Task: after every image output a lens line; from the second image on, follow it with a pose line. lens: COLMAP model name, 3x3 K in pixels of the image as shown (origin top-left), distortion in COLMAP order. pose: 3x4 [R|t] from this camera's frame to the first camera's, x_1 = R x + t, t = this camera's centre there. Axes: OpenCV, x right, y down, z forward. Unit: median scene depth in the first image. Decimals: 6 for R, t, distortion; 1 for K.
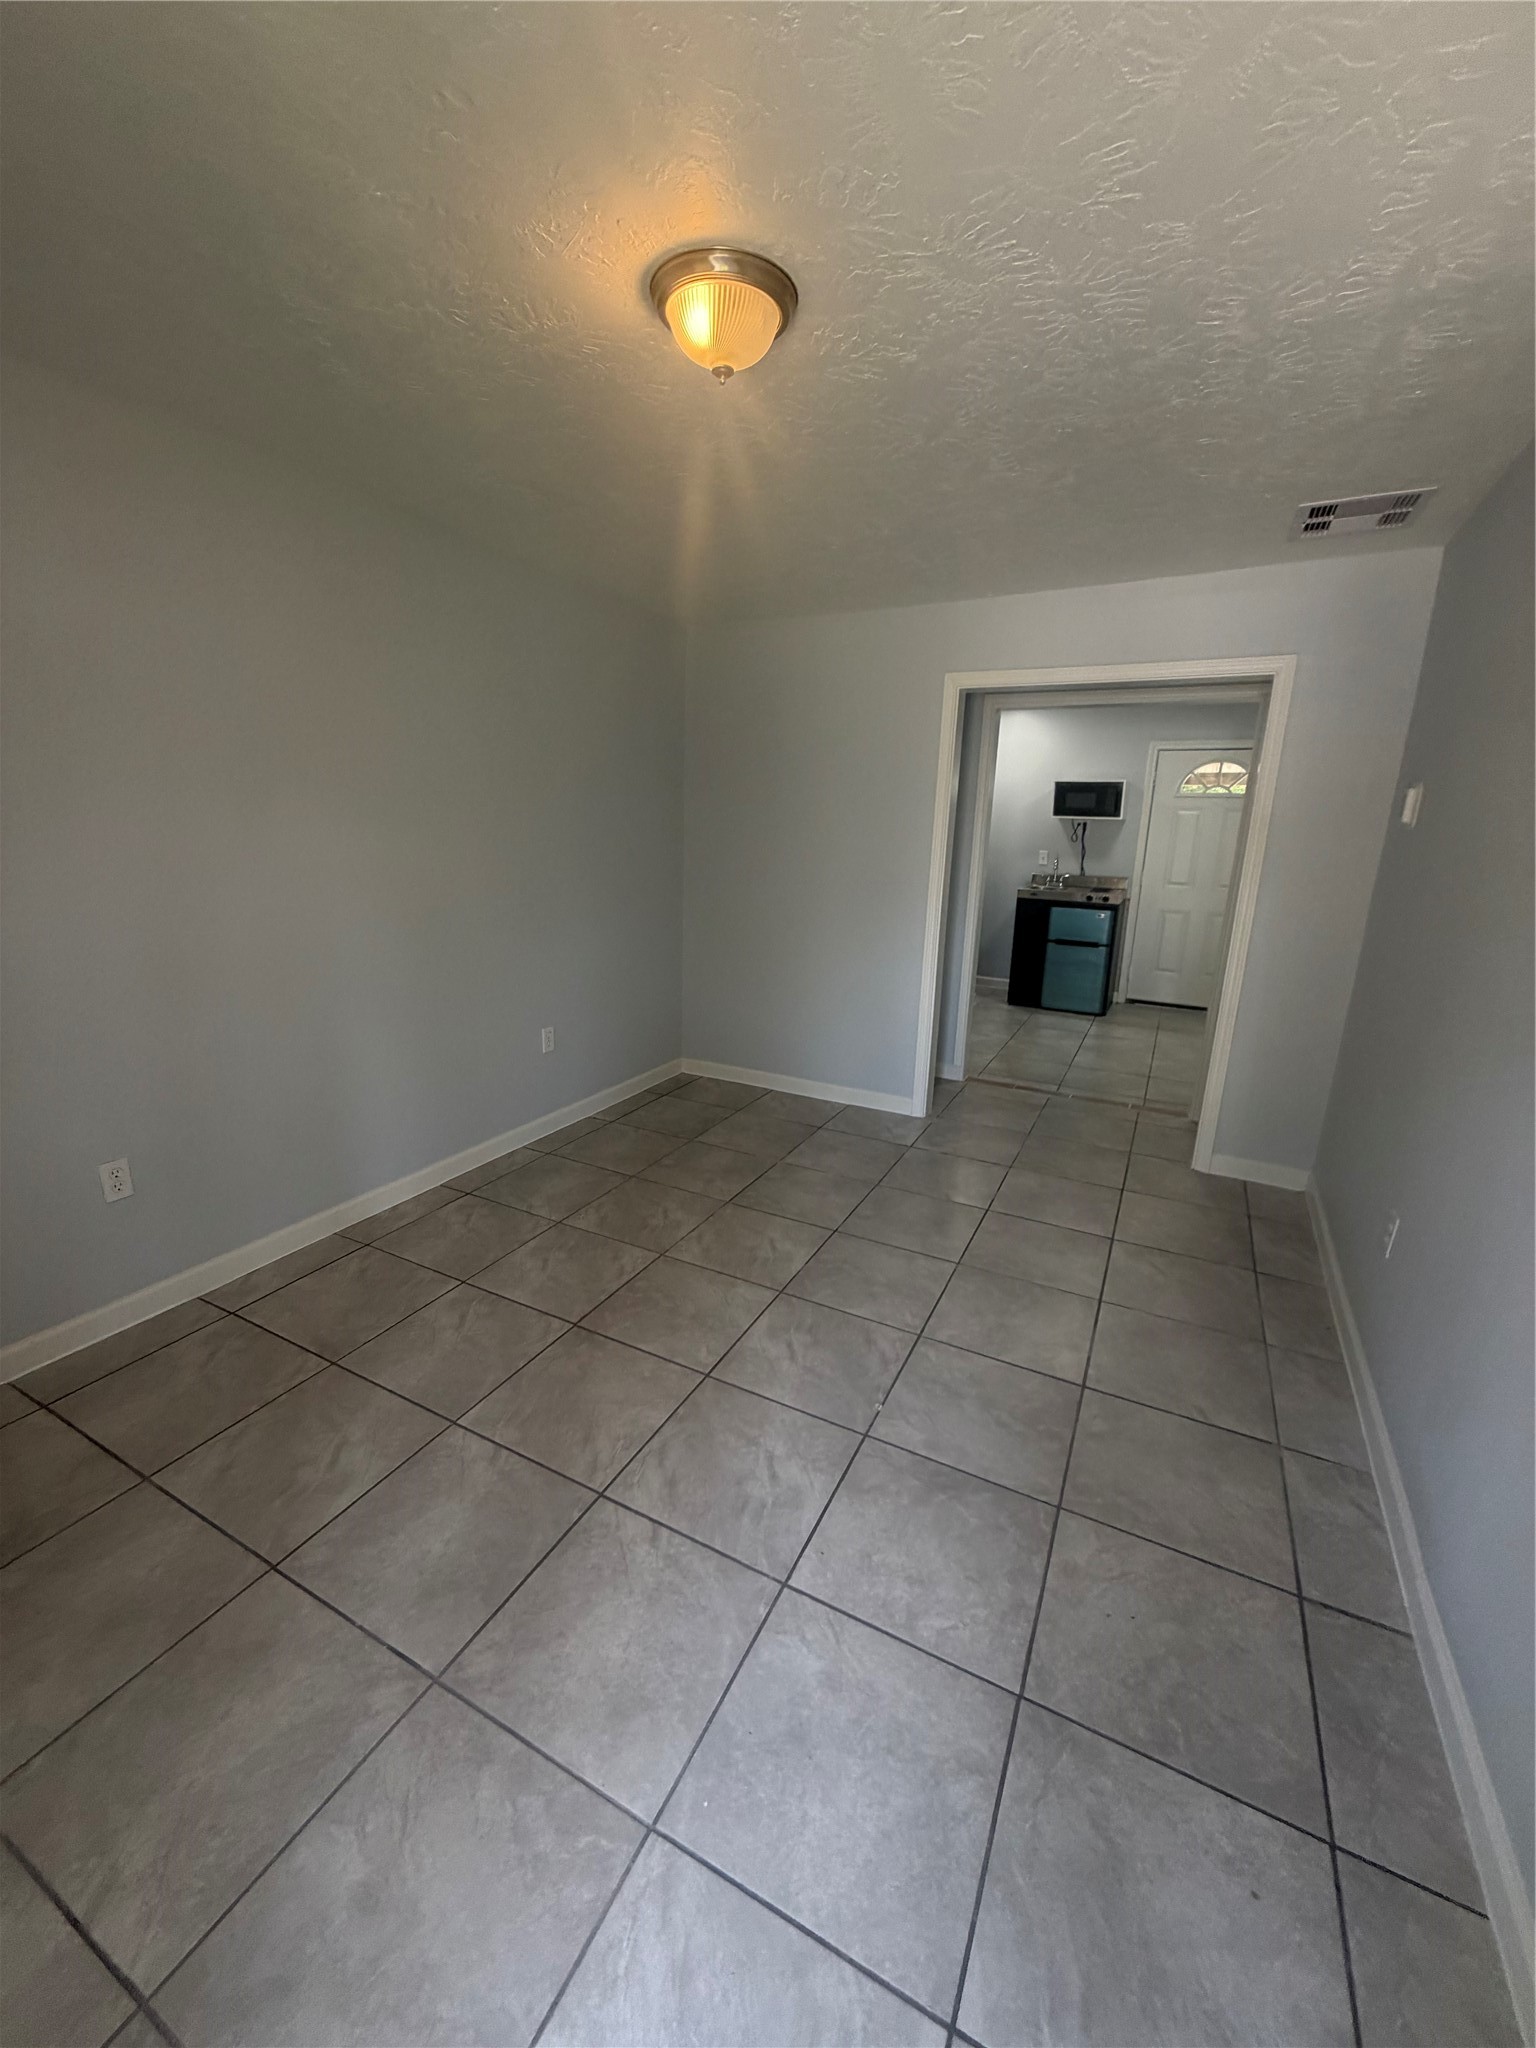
lens RADIAL K [[813.5, 0, 767.9], [0, 813.5, 1015.9], [0, 0, 1]] dist [-0.001300, -0.000129]
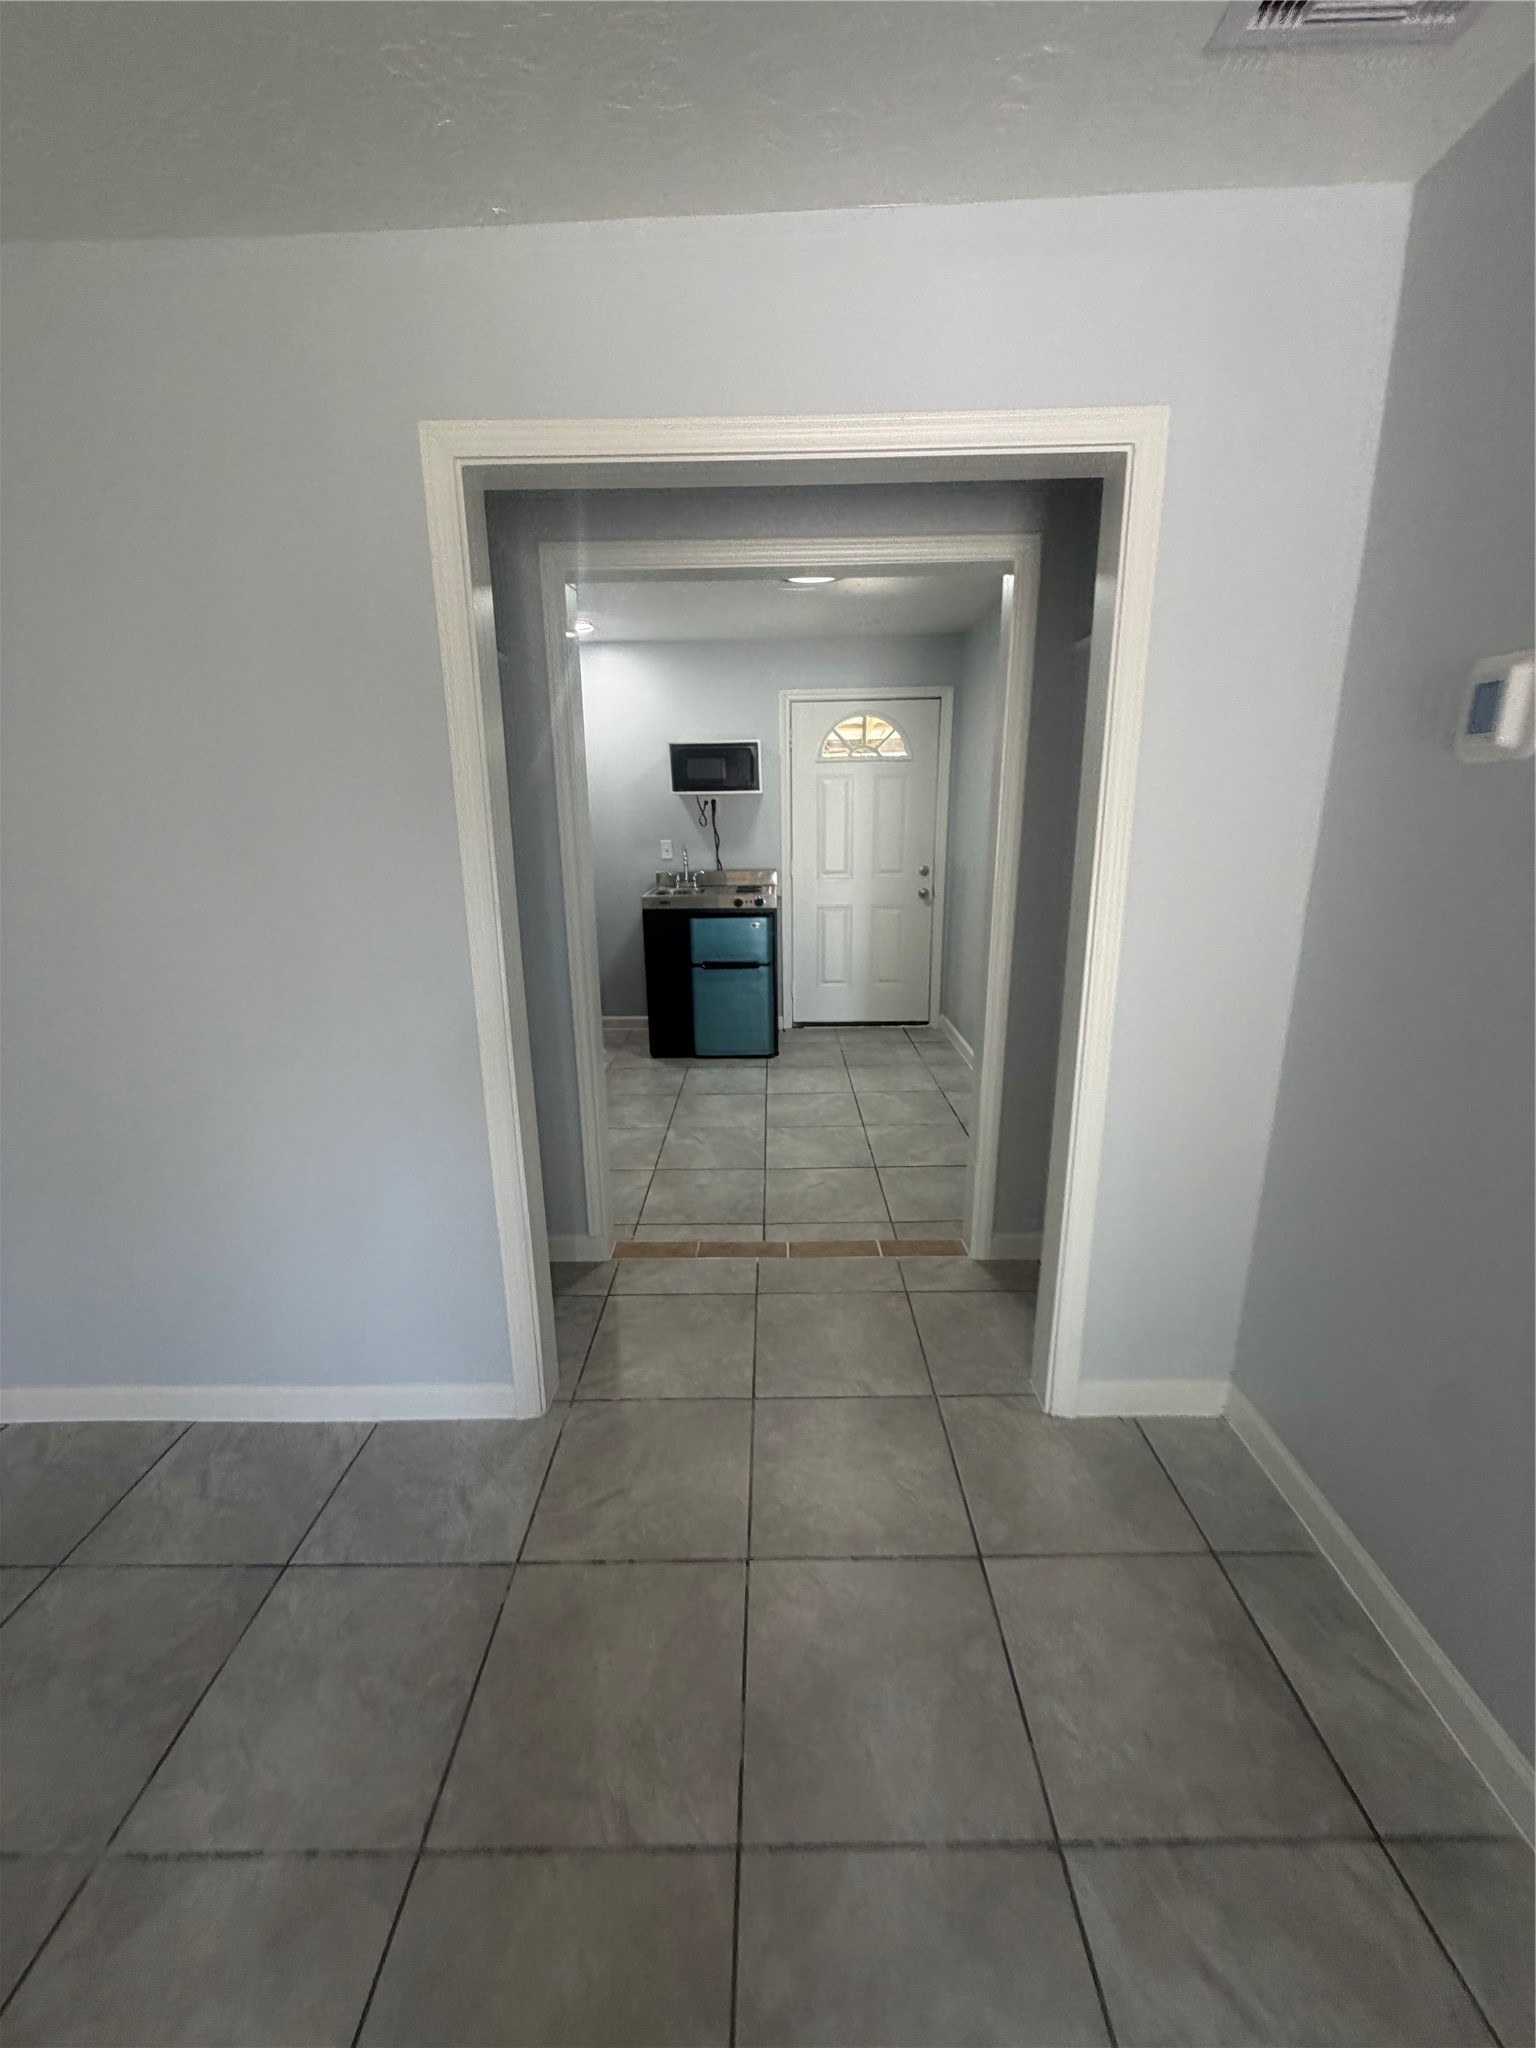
lens RADIAL K [[813.5, 0, 767.9], [0, 813.5, 1015.9], [0, 0, 1]] dist [-0.001300, -0.000129]
pose [[0.891188, -0.148265, 0.428721, 0.090234], [0.143397, 0.988694, 0.043839, -0.071396], [-0.430374, 0.022408, 0.902373, 0.328131]]
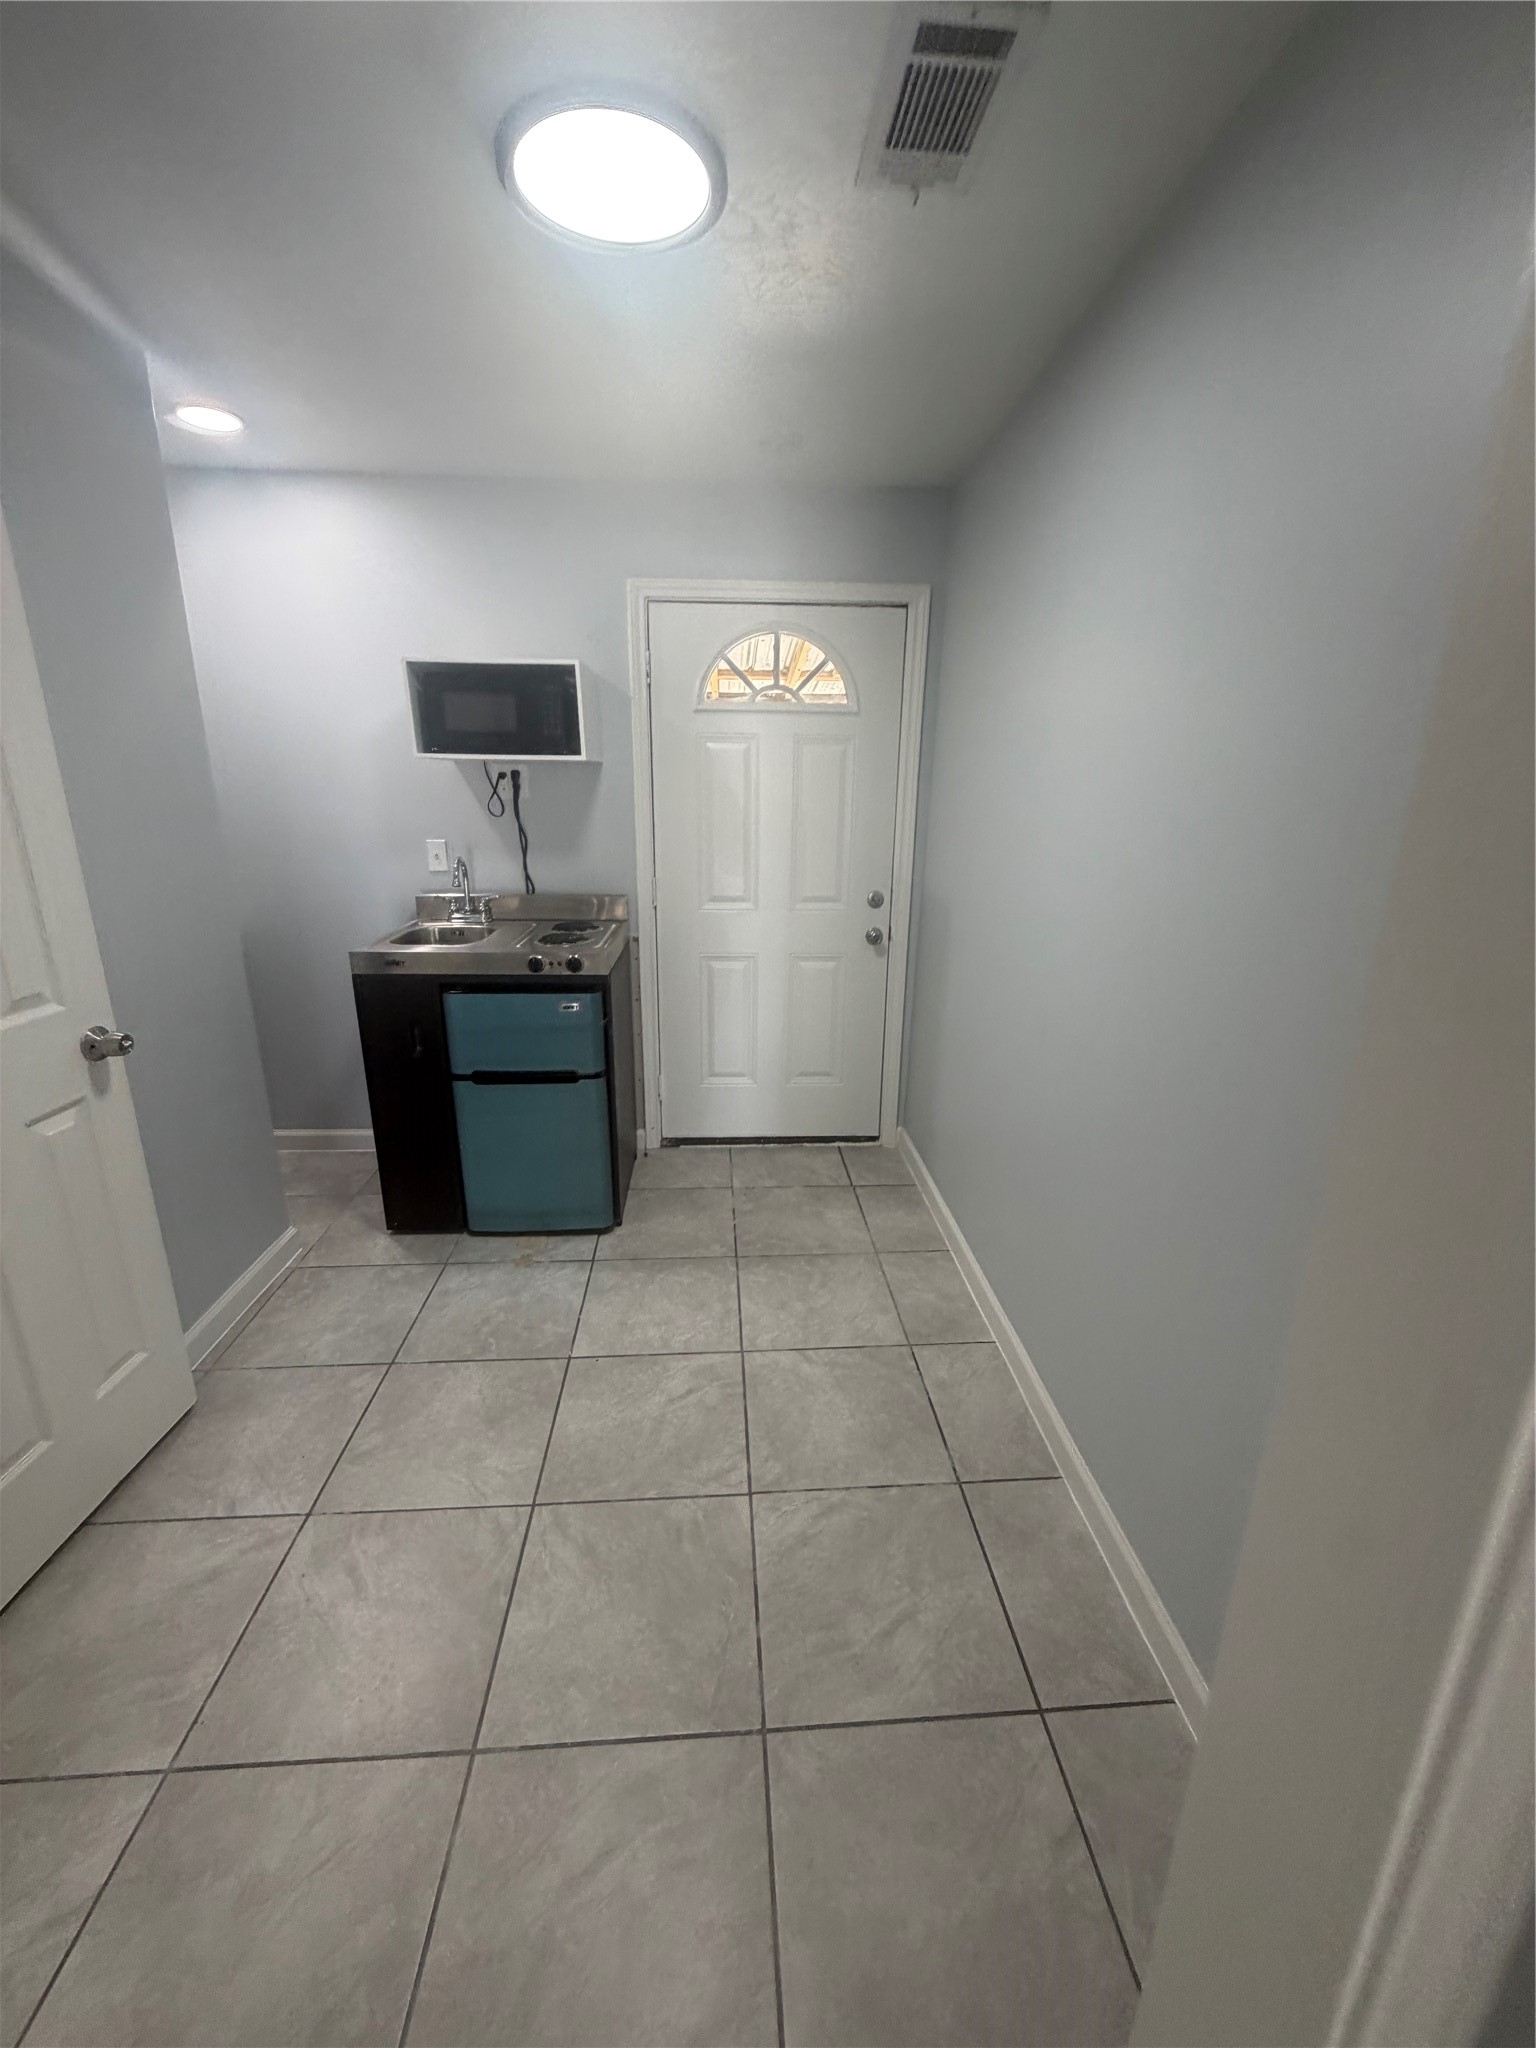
lens RADIAL K [[813.5, 0, 767.9], [0, 813.5, 1015.9], [0, 0, 1]] dist [-0.001300, -0.000129]
pose [[0.856283, -0.155411, 0.492572, 0.290139], [0.132763, 0.987842, 0.080880, -0.134964], [-0.499153, -0.003861, 0.866505, 0.596630]]
